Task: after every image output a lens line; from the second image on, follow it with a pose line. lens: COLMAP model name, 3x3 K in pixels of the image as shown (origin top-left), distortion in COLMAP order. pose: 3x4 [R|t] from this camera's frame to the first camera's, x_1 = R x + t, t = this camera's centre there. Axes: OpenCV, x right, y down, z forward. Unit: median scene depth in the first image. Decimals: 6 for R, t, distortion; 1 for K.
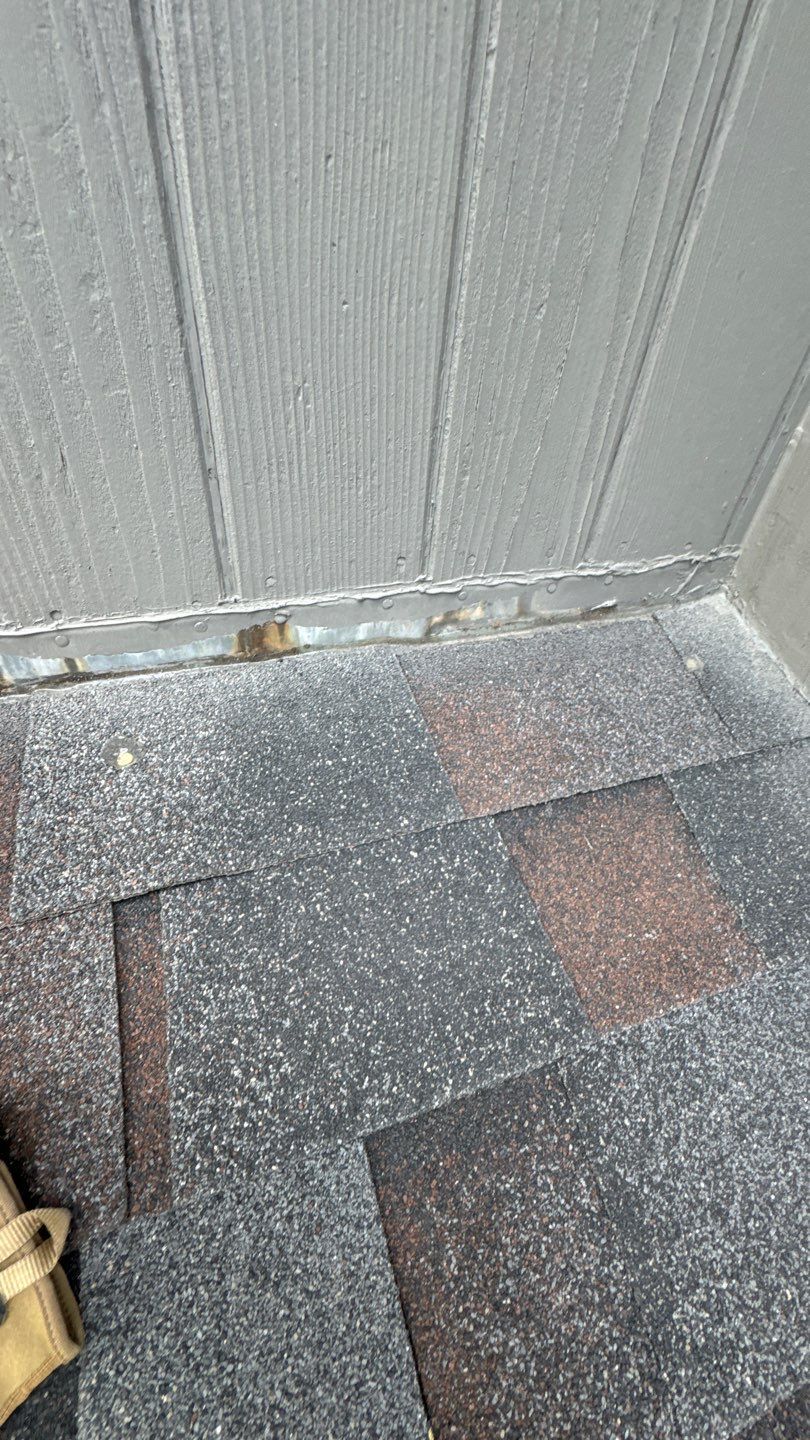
lens RADIAL K [[573.6, 0, 405.0], [0, 573.6, 720.0], [0, 0, 1]] dist [0.001345, -0.000012]
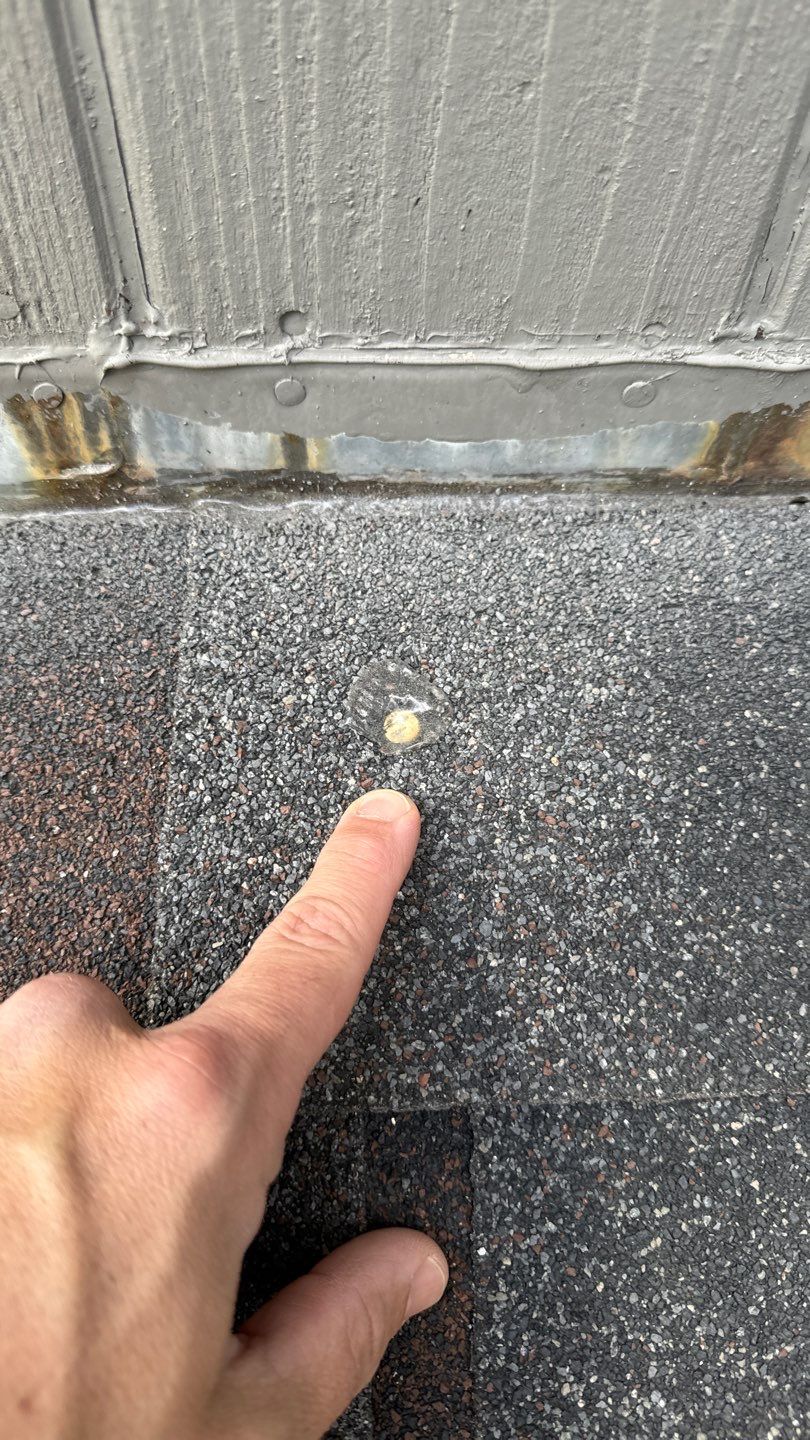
lens RADIAL K [[1063.2, 0, 405.0], [0, 1063.2, 720.0], [0, 0, 1]] dist [0.062534, -0.134370]
pose [[0.959498, 0.211908, -0.185629, -0.363309], [-0.158628, 0.950937, 0.265625, -0.136012], [0.232810, -0.225420, 0.946037, 0.319213]]
